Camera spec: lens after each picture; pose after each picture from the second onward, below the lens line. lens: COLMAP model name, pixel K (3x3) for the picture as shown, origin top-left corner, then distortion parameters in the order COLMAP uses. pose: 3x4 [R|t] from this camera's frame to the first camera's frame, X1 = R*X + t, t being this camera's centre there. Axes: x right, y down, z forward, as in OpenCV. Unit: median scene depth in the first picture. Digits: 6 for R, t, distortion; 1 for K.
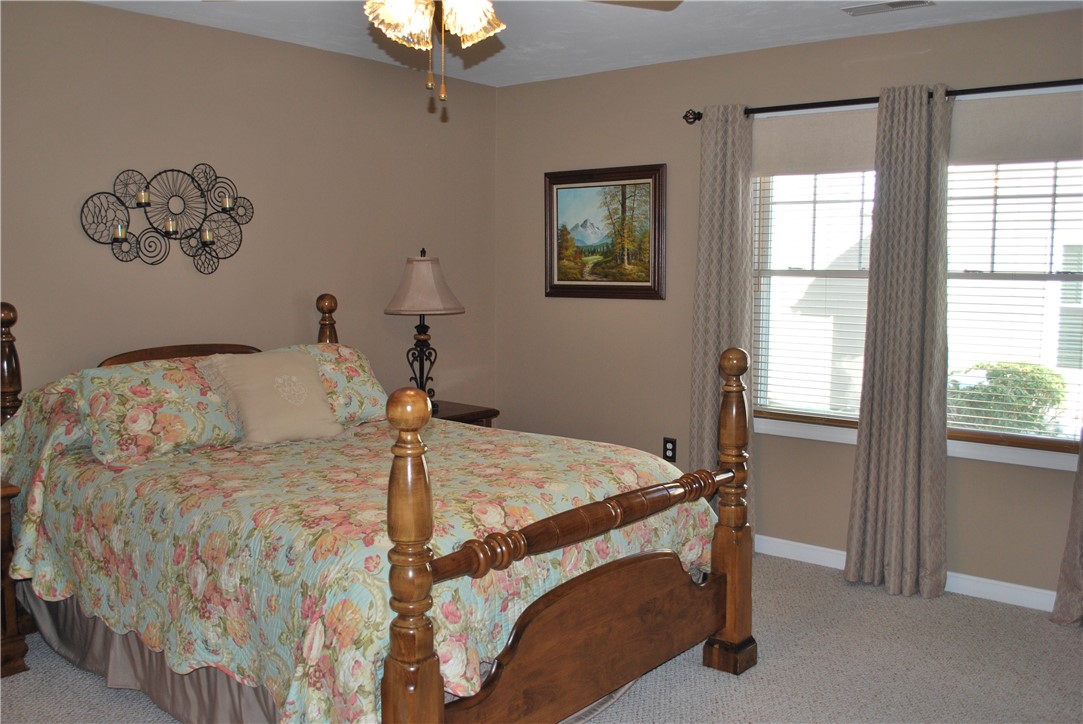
lens RADIAL K [[971.7, 0, 545.4], [0, 971.7, 365.4], [0, 0, 1]] dist [-0.070926, 0.008623]
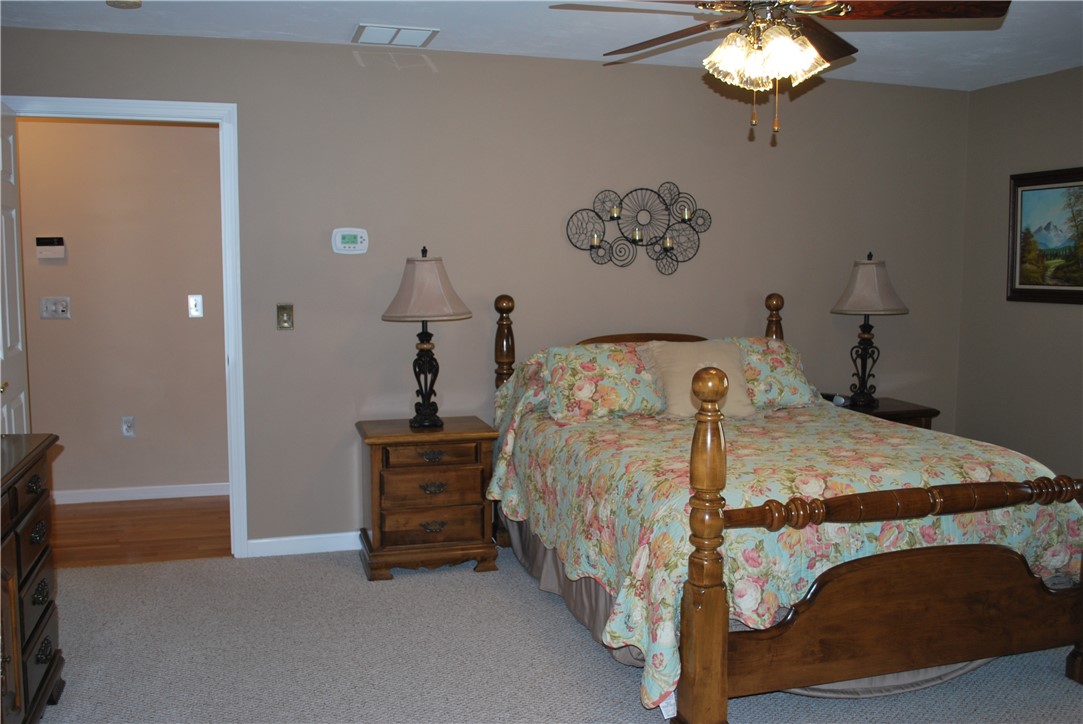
lens RADIAL K [[971.7, 0, 545.4], [0, 971.7, 365.4], [0, 0, 1]] dist [-0.070926, 0.008623]
pose [[0.834754, 0.054404, -0.547929, 0.233064], [-0.054597, 0.998381, 0.015954, 0.007700], [0.547910, 0.016597, 0.836373, -0.105920]]
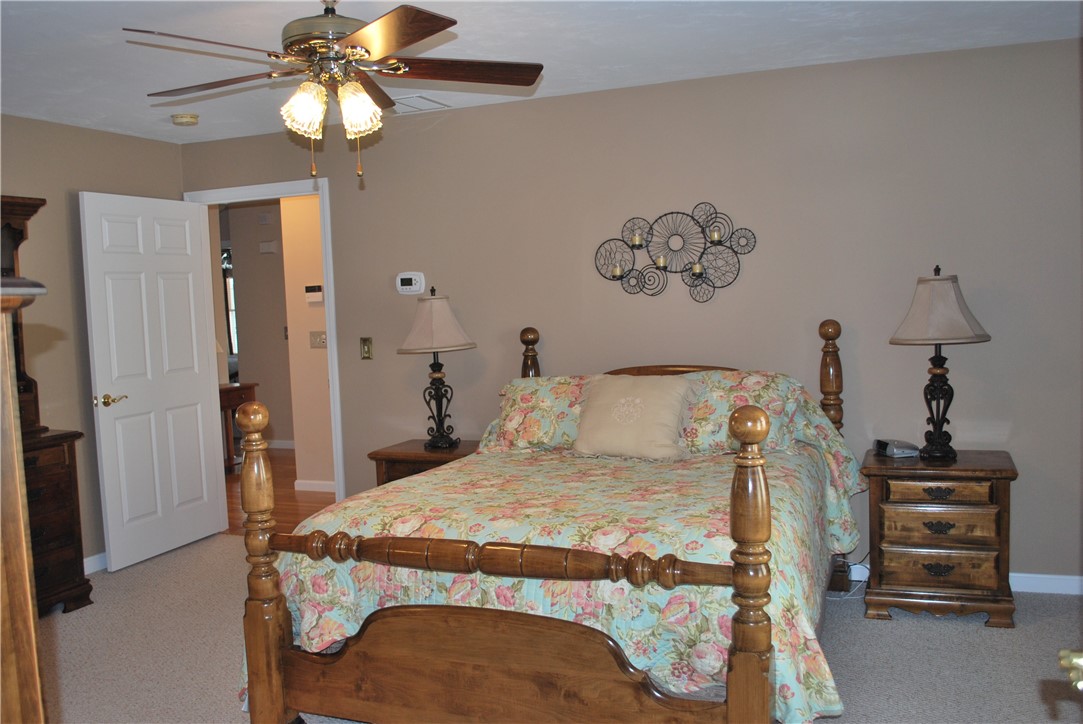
lens RADIAL K [[971.7, 0, 545.4], [0, 971.7, 365.4], [0, 0, 1]] dist [-0.070926, 0.008623]
pose [[0.295811, 0.050243, -0.953924, 0.827615], [-0.055852, 0.997817, 0.035235, -0.064592], [0.953612, 0.042856, 0.297971, 0.624107]]
